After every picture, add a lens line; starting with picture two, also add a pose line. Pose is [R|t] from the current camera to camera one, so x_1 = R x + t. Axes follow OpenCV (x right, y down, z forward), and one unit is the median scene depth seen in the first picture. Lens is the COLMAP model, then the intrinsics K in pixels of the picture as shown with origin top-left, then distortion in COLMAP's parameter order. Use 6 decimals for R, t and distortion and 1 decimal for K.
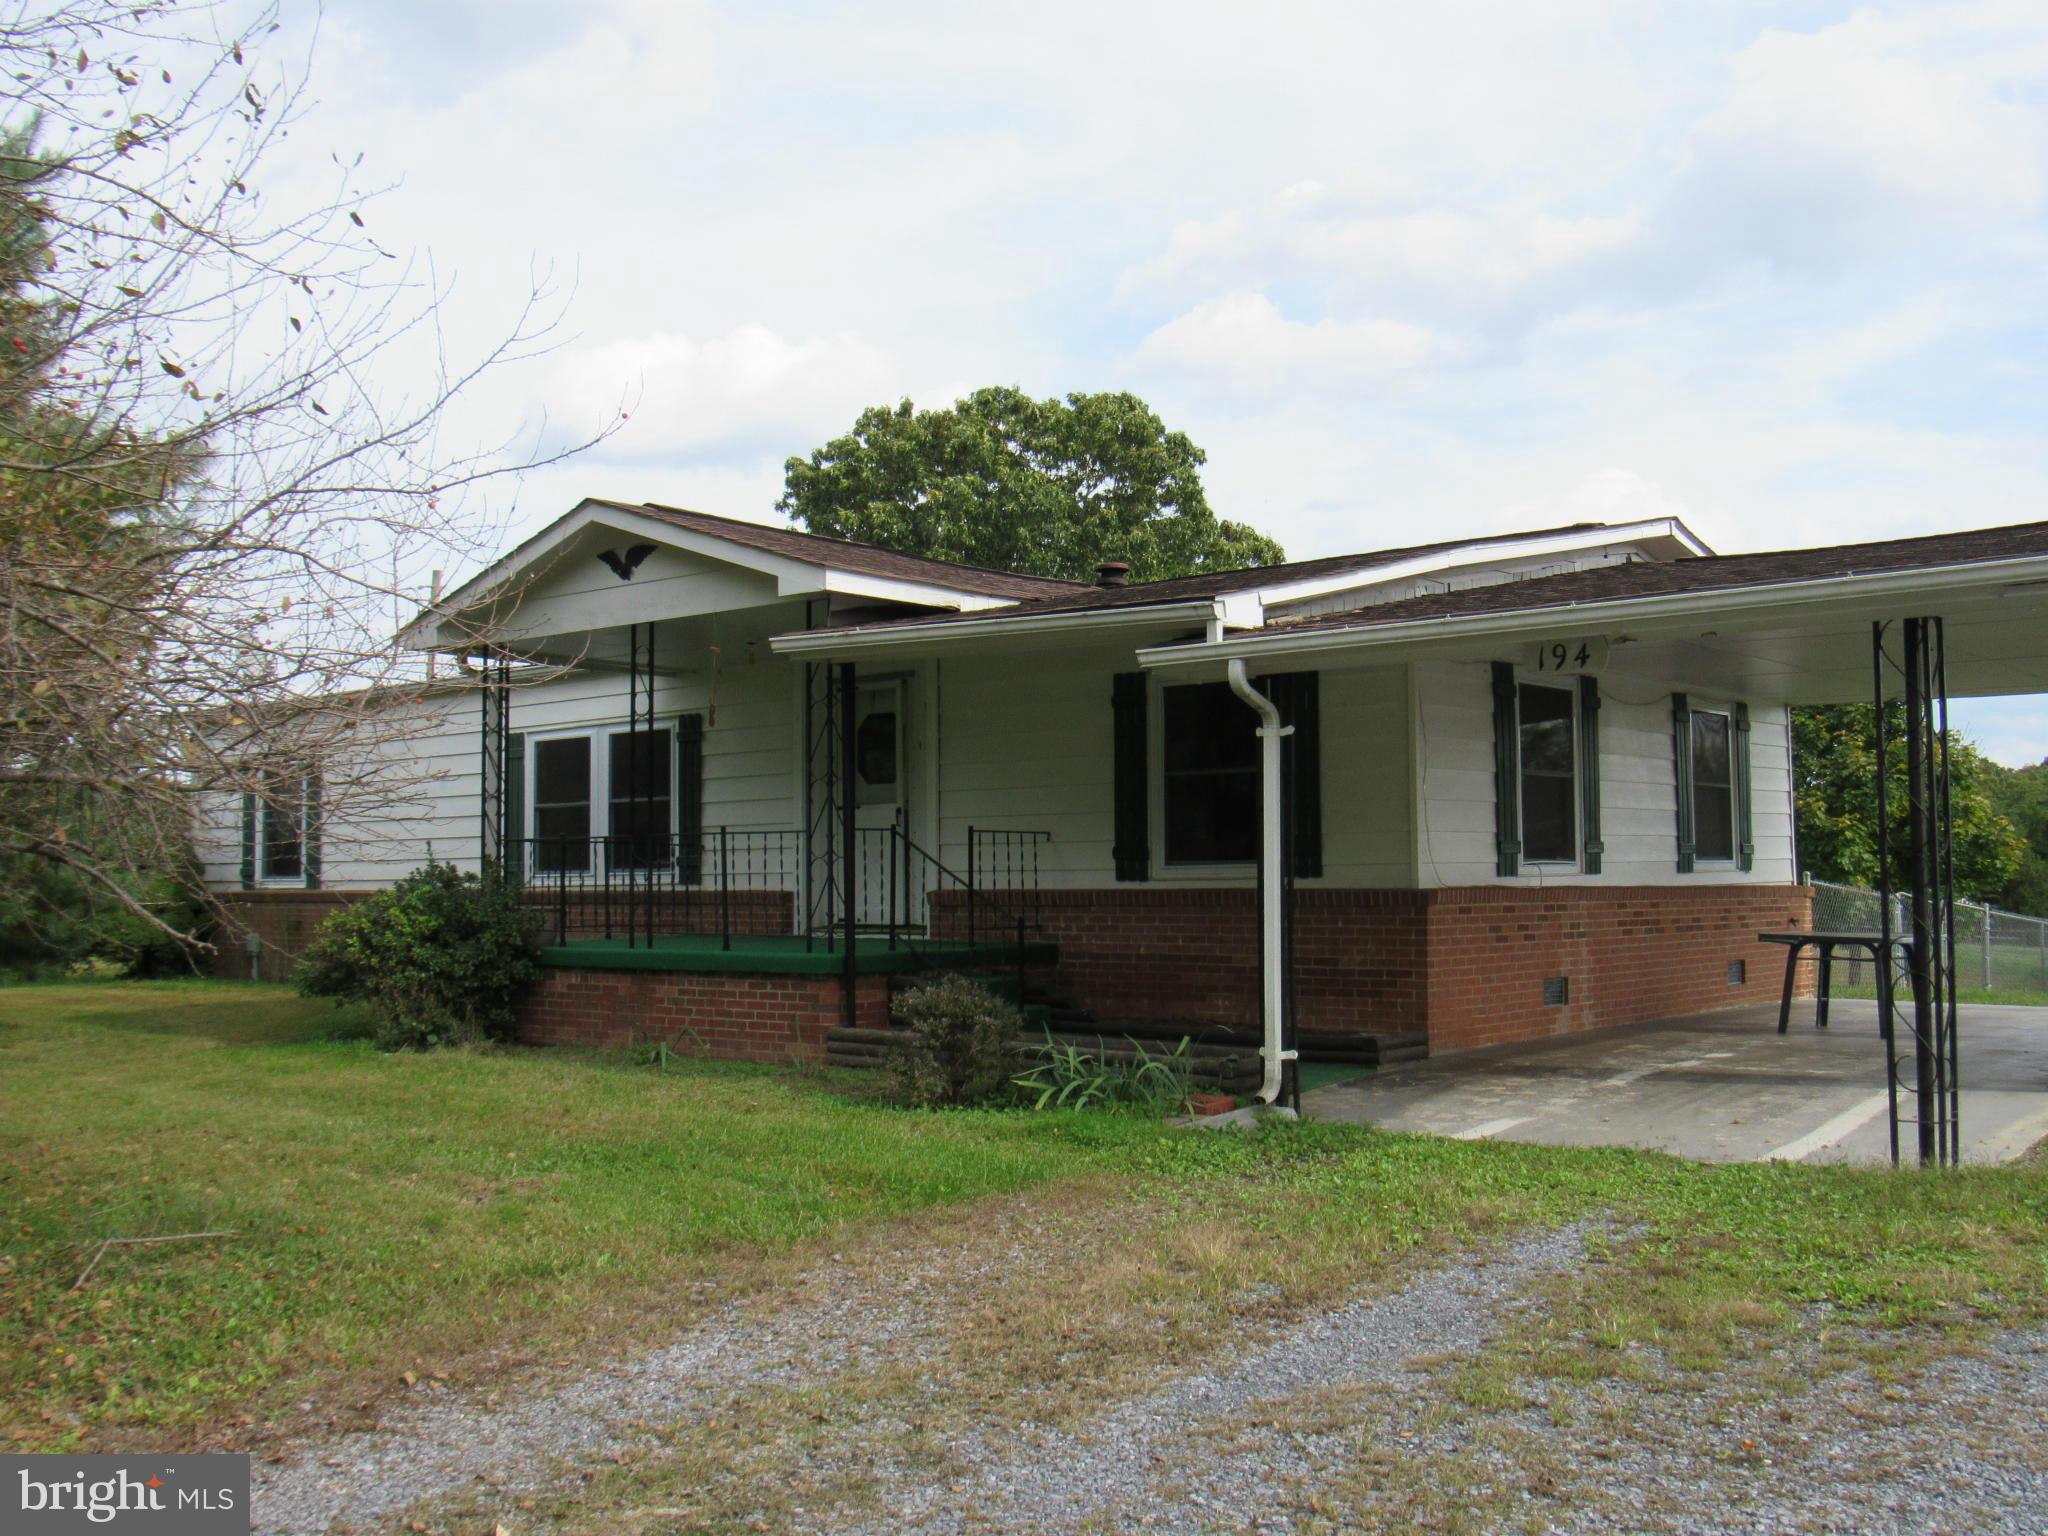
lens RADIAL K [[1934.7, 0, 1019.1], [0, 1934.7, 769.9], [0, 0, 1]] dist [-0.039232, 0.000000]
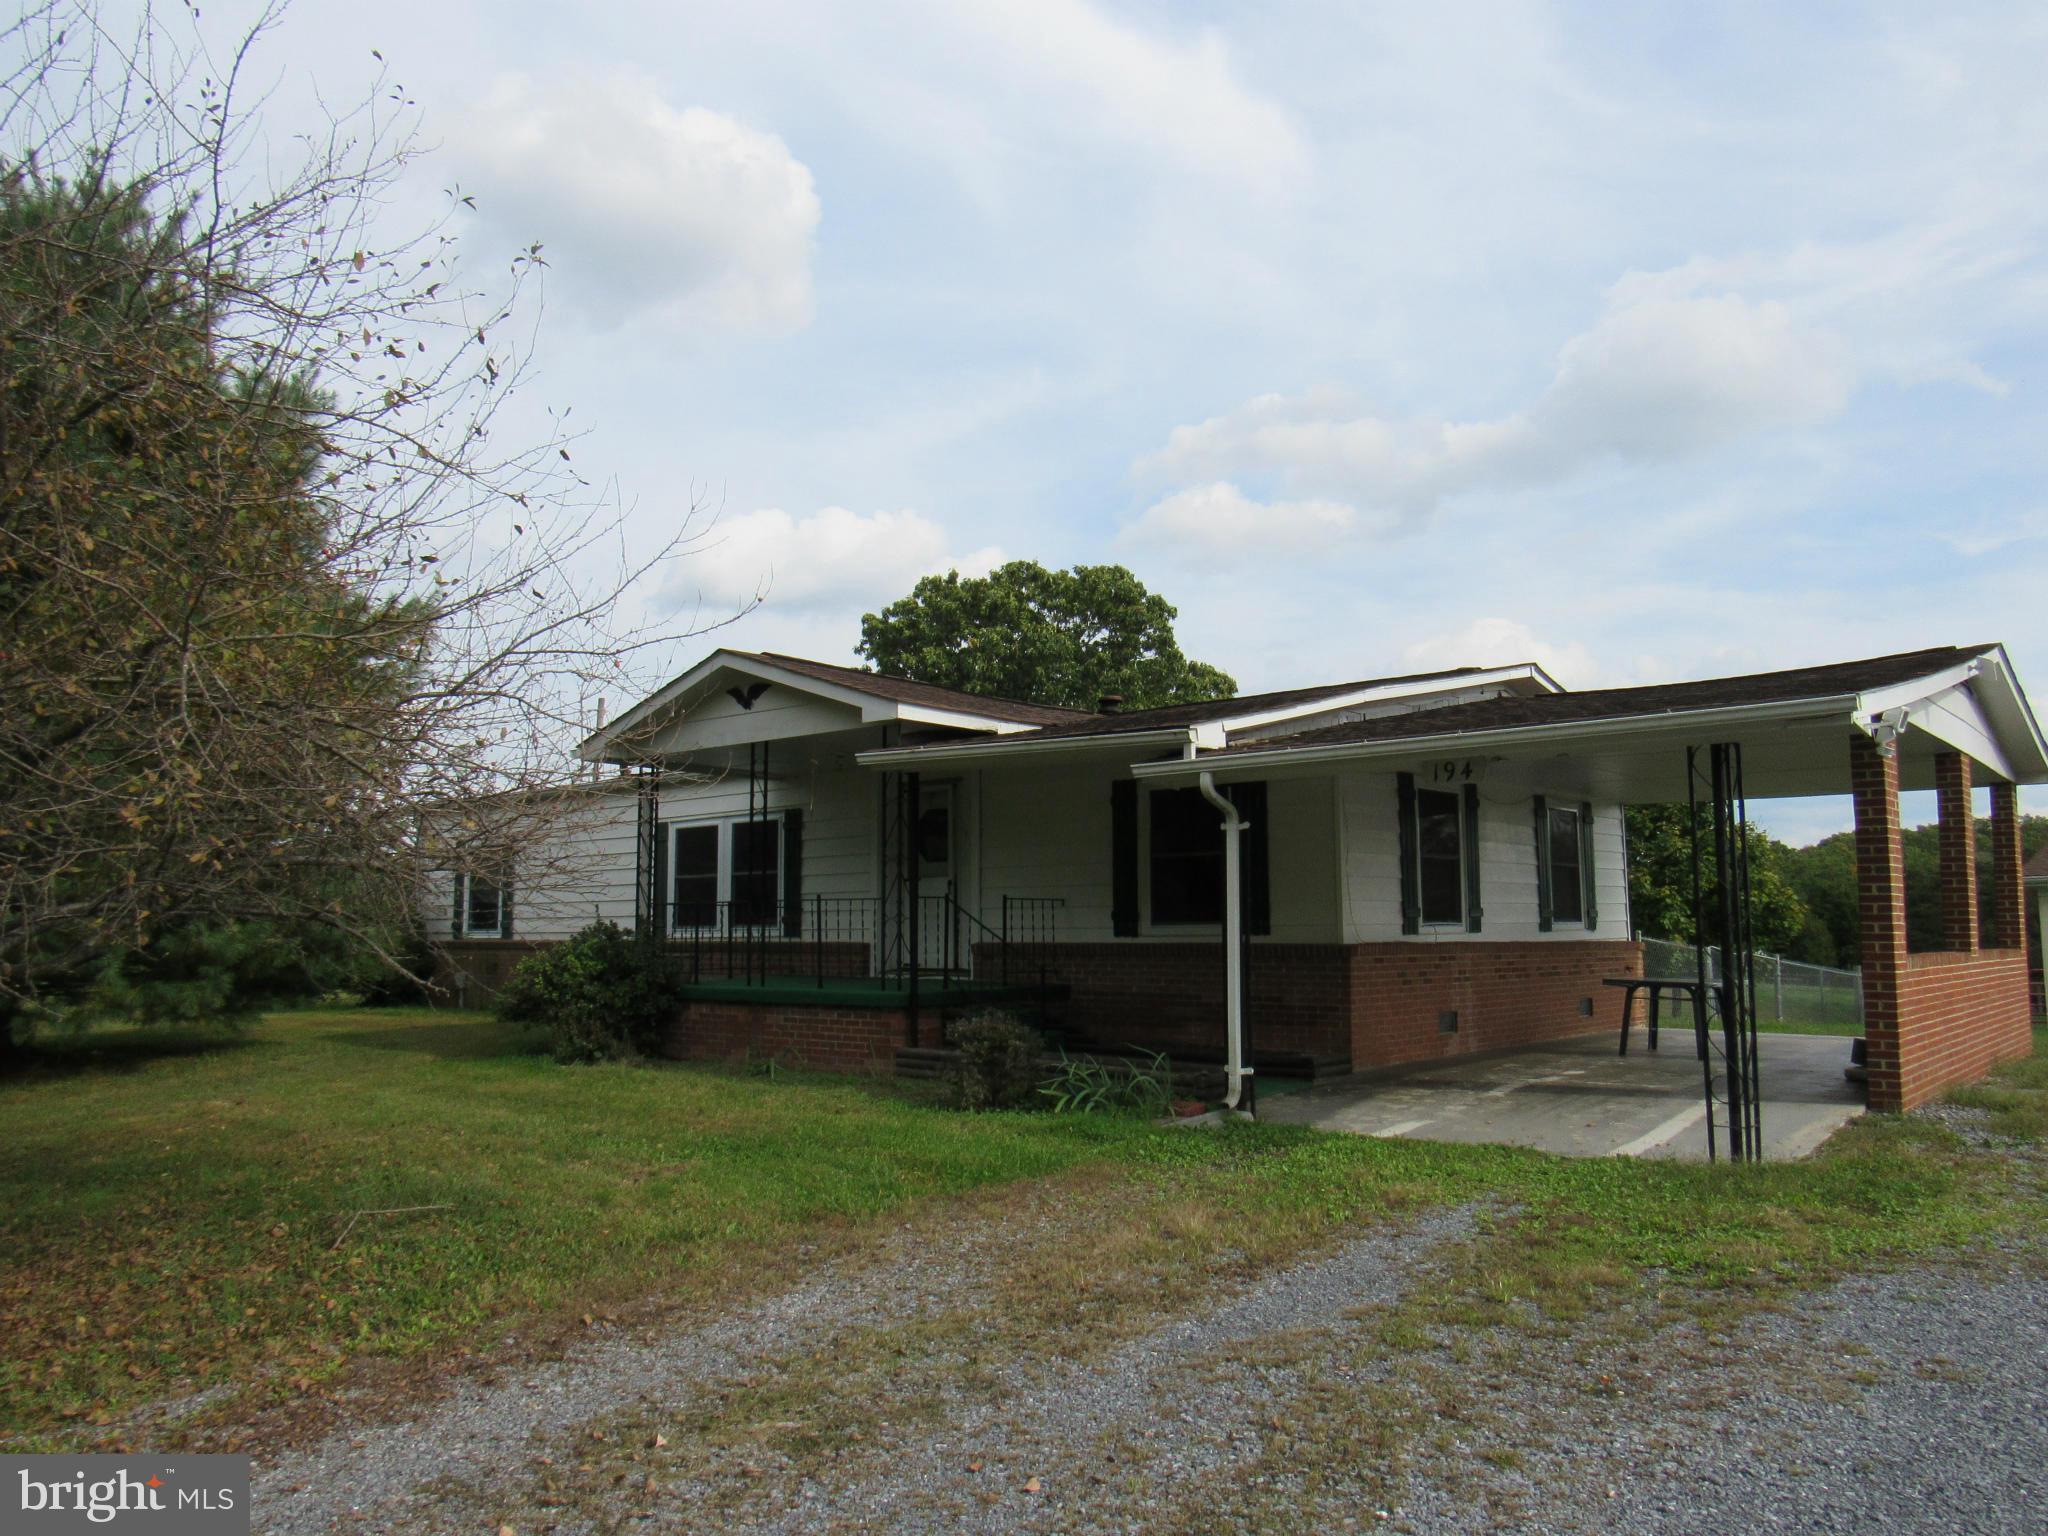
lens RADIAL K [[1461.8, 0, 1017.4], [0, 1461.8, 774.6], [0, 0, 1]] dist [-0.023680, -0.000450]
pose [[0.999917, 0.002439, -0.012648, -0.004262], [-0.003063, 0.998766, -0.049578, -0.004328], [0.012512, 0.049613, 0.998690, -0.007507]]
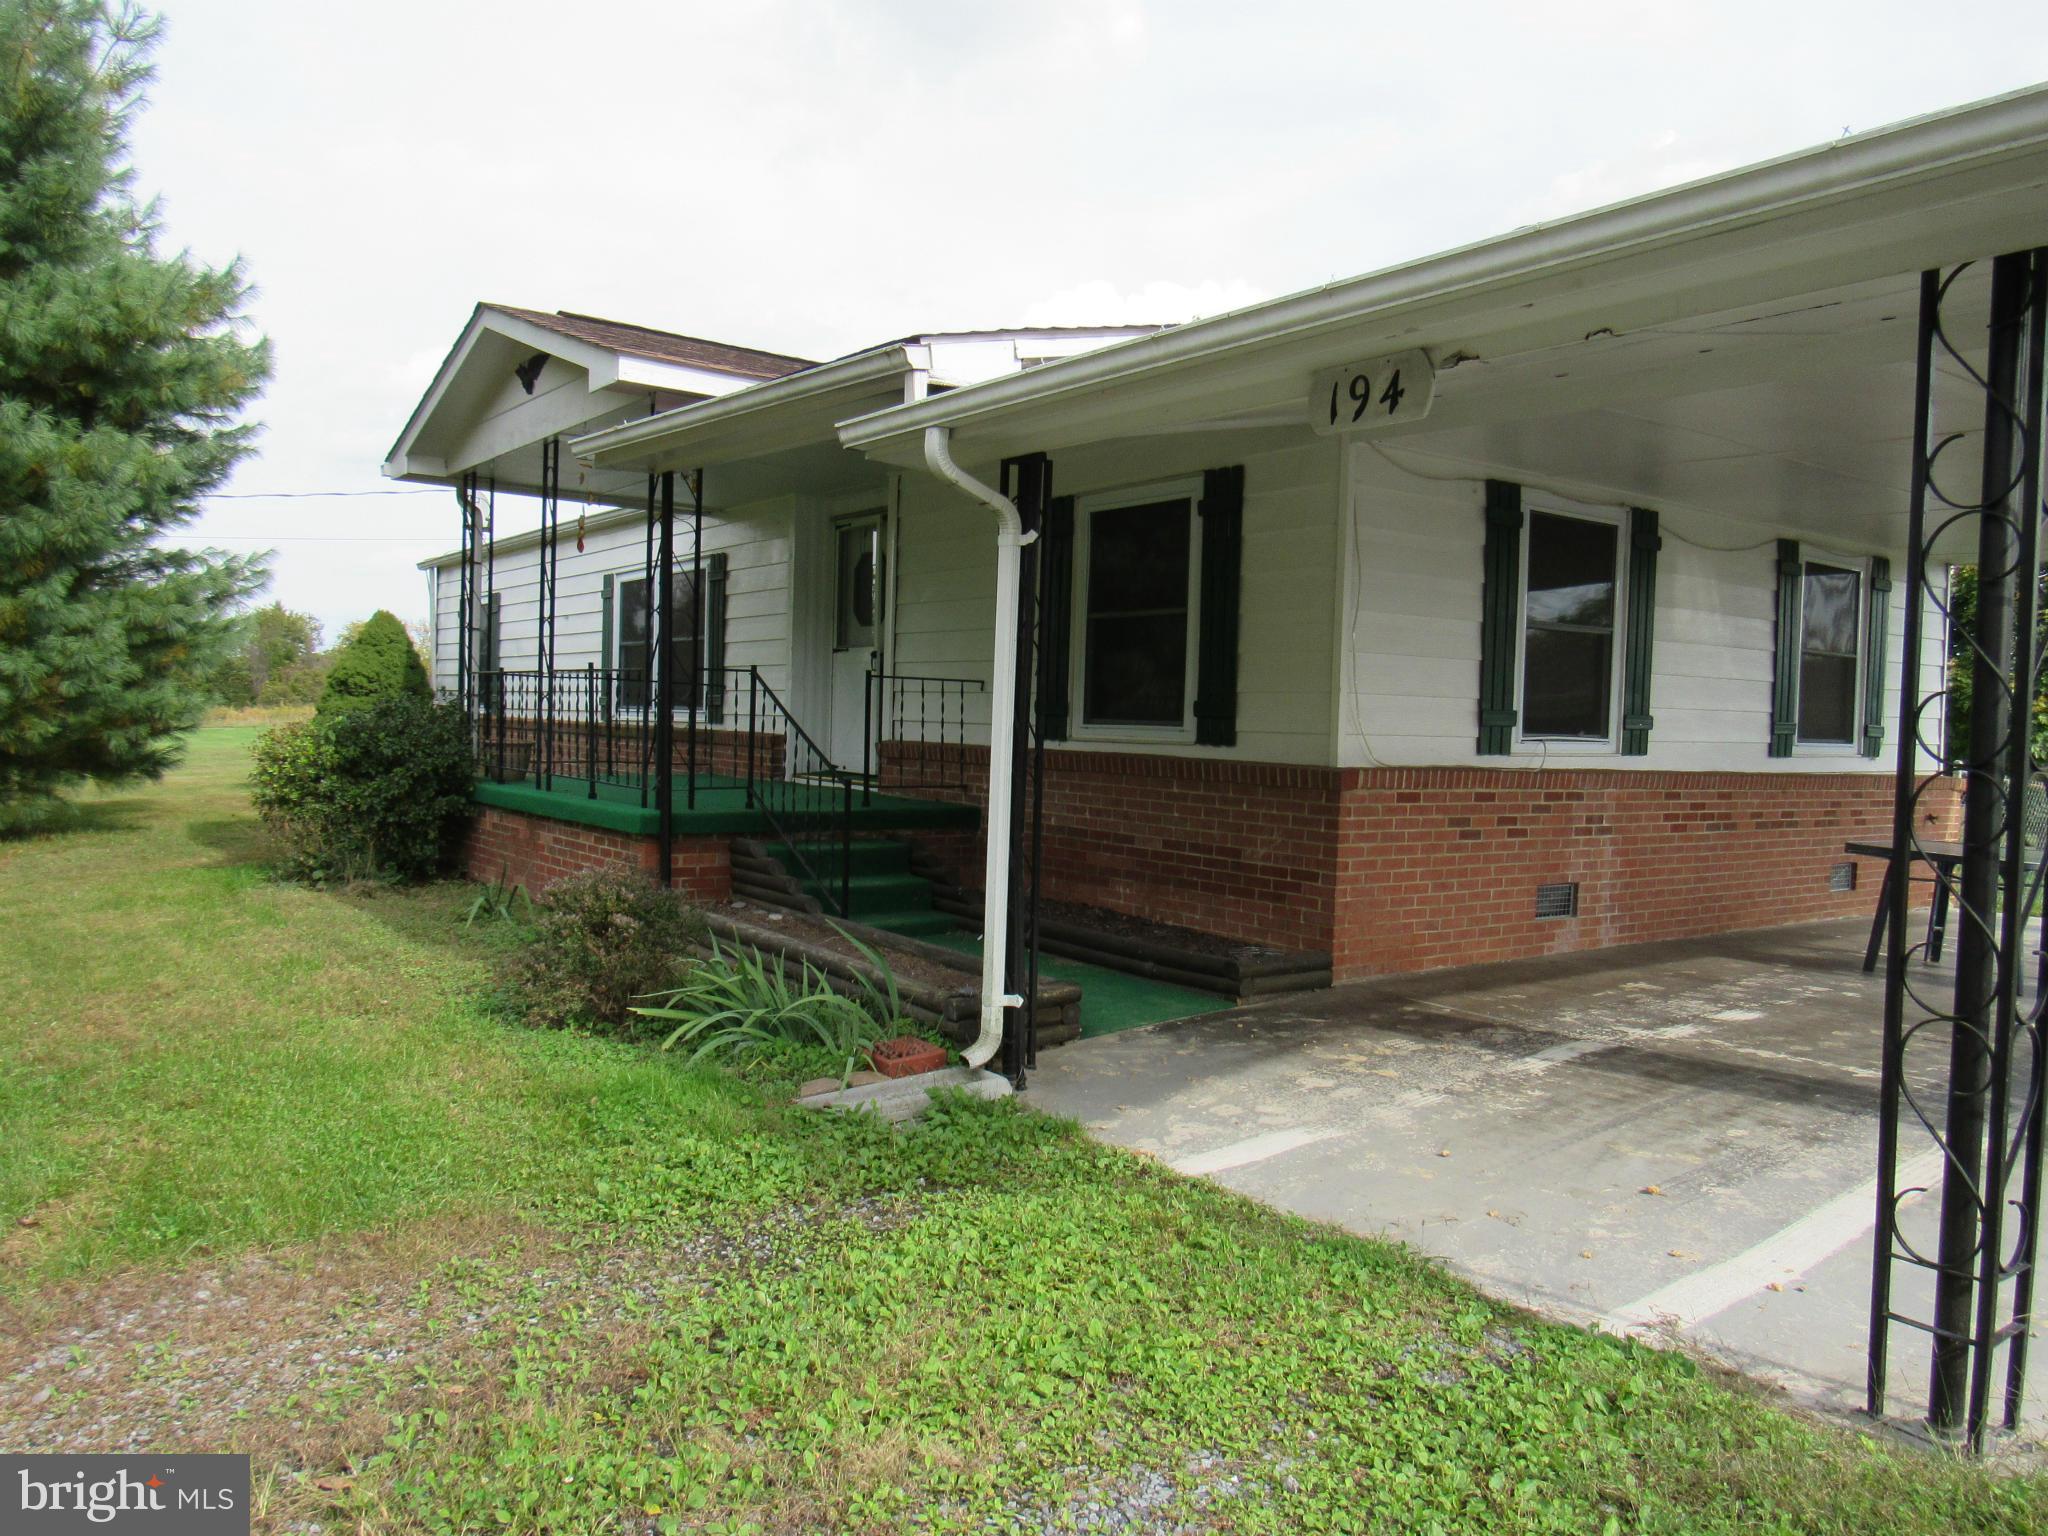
lens RADIAL K [[1461.8, 0, 1019.1], [0, 1461.8, 765.3], [0, 0, 1]] dist [-0.023680, -0.000450]
pose [[0.973686, 0.045077, -0.223389, 0.221889], [-0.025466, 0.995625, 0.089904, 0.012050], [0.226464, -0.081849, 0.970574, 0.421799]]
